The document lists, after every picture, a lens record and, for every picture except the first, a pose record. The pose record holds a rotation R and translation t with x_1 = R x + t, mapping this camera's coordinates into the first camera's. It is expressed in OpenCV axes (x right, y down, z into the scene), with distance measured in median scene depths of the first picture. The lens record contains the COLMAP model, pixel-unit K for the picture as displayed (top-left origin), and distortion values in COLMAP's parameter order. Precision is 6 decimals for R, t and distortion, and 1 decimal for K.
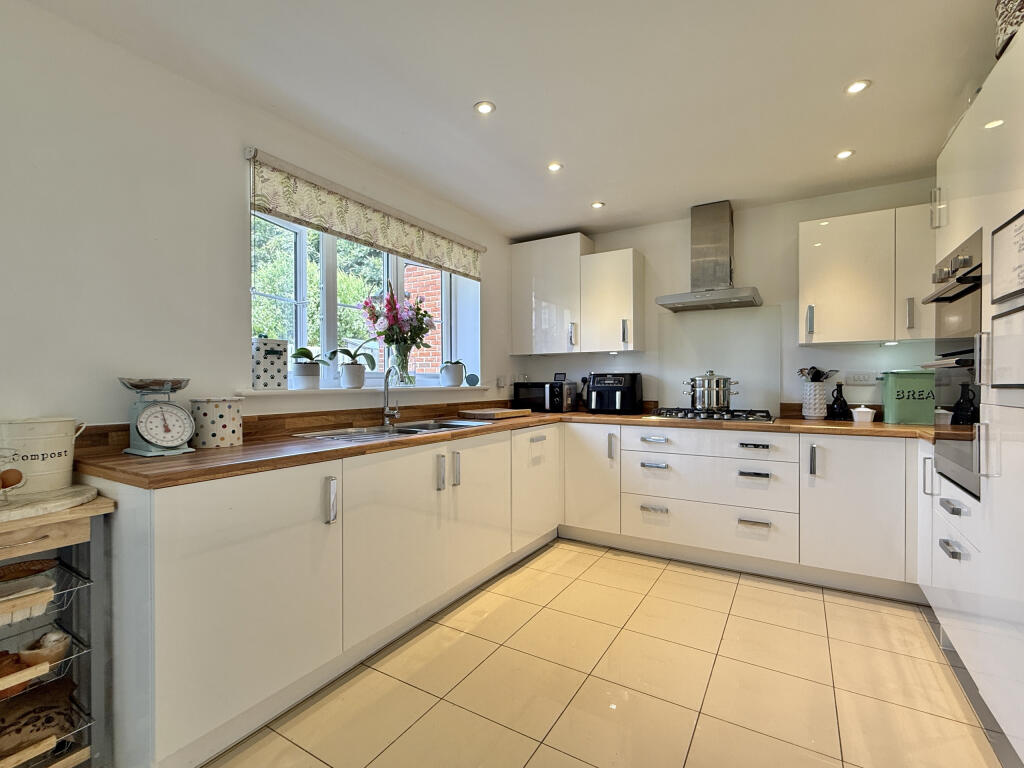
lens RADIAL K [[481.7, 0, 512.0], [0, 481.7, 384.0], [0, 0, 1]] dist [-0.001547, -0.000595]
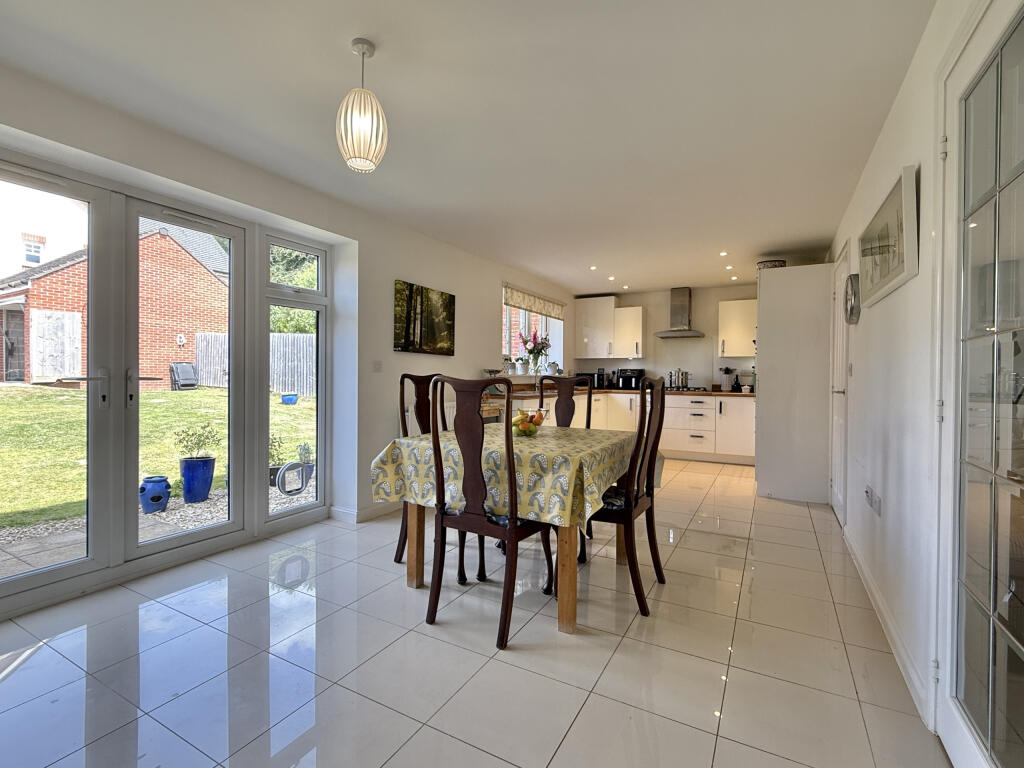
lens RADIAL K [[481.7, 0, 512.0], [0, 481.7, 384.0], [0, 0, 1]] dist [-0.001547, -0.000595]
pose [[0.999146, 0.009865, 0.040124, -0.391211], [-0.010351, 0.999875, 0.011915, 0.022410], [-0.040002, -0.012320, 0.999124, -1.049788]]
